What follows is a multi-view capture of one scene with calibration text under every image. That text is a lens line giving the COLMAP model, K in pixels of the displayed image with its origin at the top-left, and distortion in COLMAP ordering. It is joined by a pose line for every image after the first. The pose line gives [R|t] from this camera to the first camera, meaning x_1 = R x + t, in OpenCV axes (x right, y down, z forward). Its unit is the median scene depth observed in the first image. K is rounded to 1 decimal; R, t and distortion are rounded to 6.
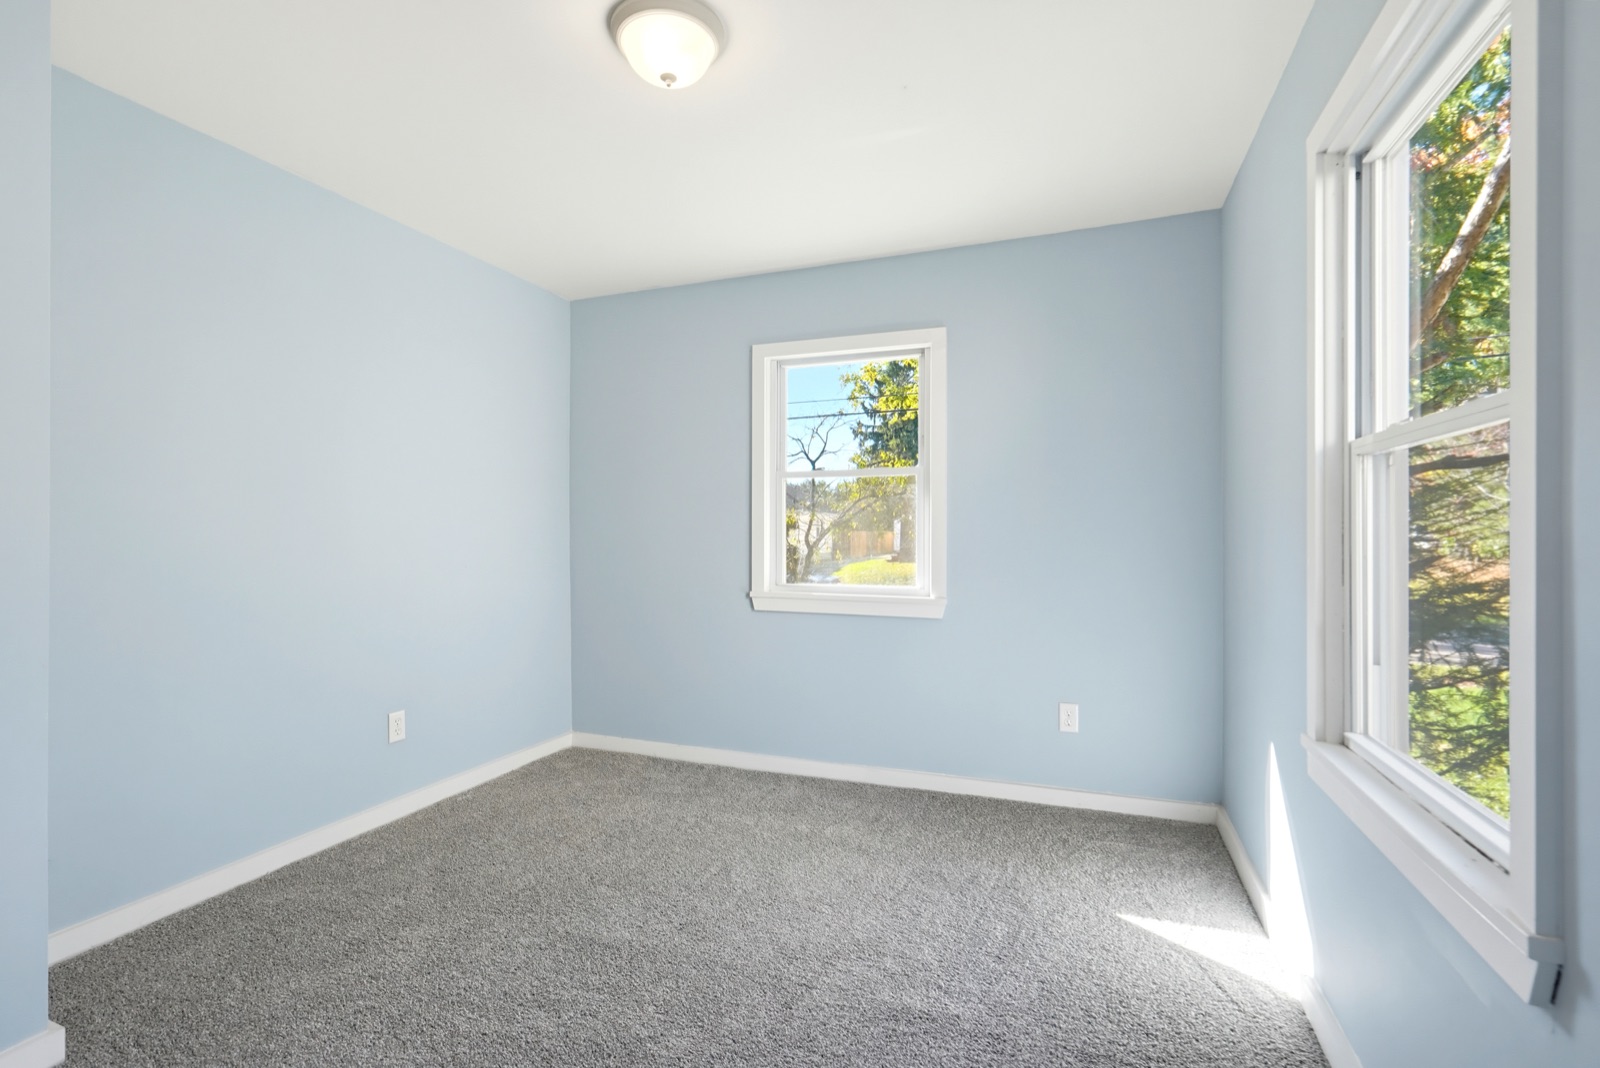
lens RADIAL K [[740.7, 0, 797.0], [0, 740.7, 531.4], [0, 0, 1]] dist [-0.004799, 0.001936]
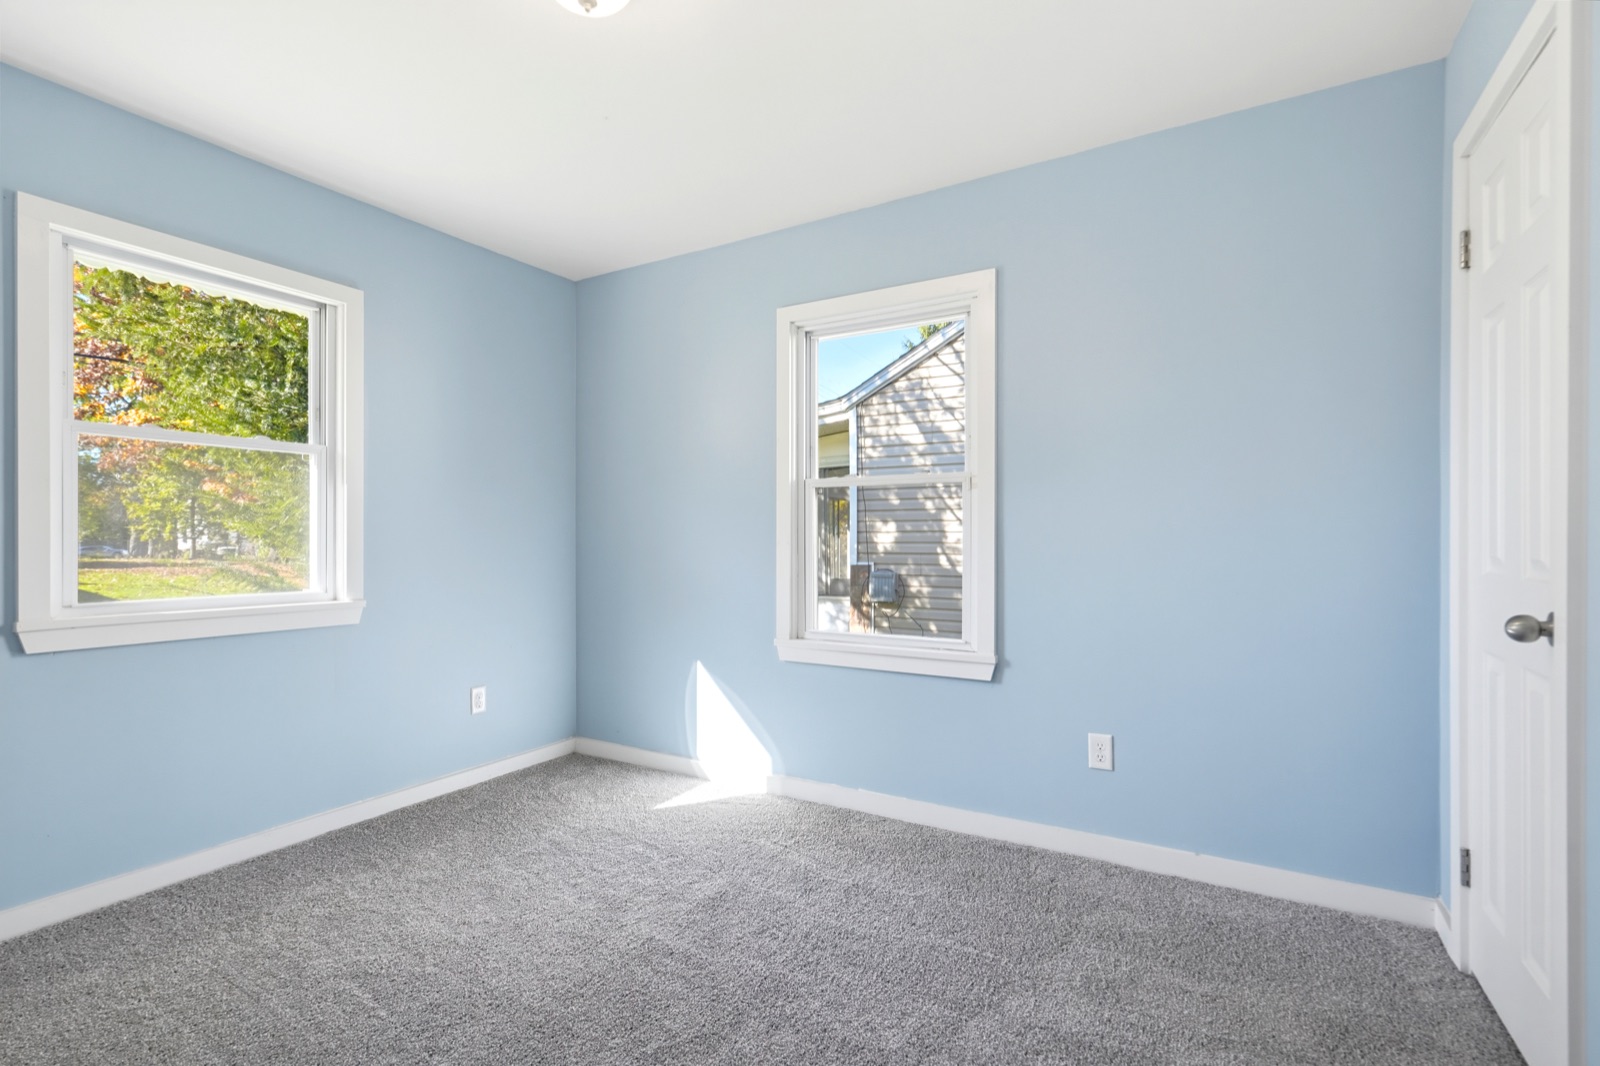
lens RADIAL K [[740.7, 0, 794.1], [0, 740.7, 537.9], [0, 0, 1]] dist [-0.004799, 0.001936]
pose [[0.173637, 0.000686, 0.984809, -0.640668], [-0.004410, 0.999990, 0.000081, 0.016110], [-0.984800, -0.004357, 0.173639, 0.383082]]
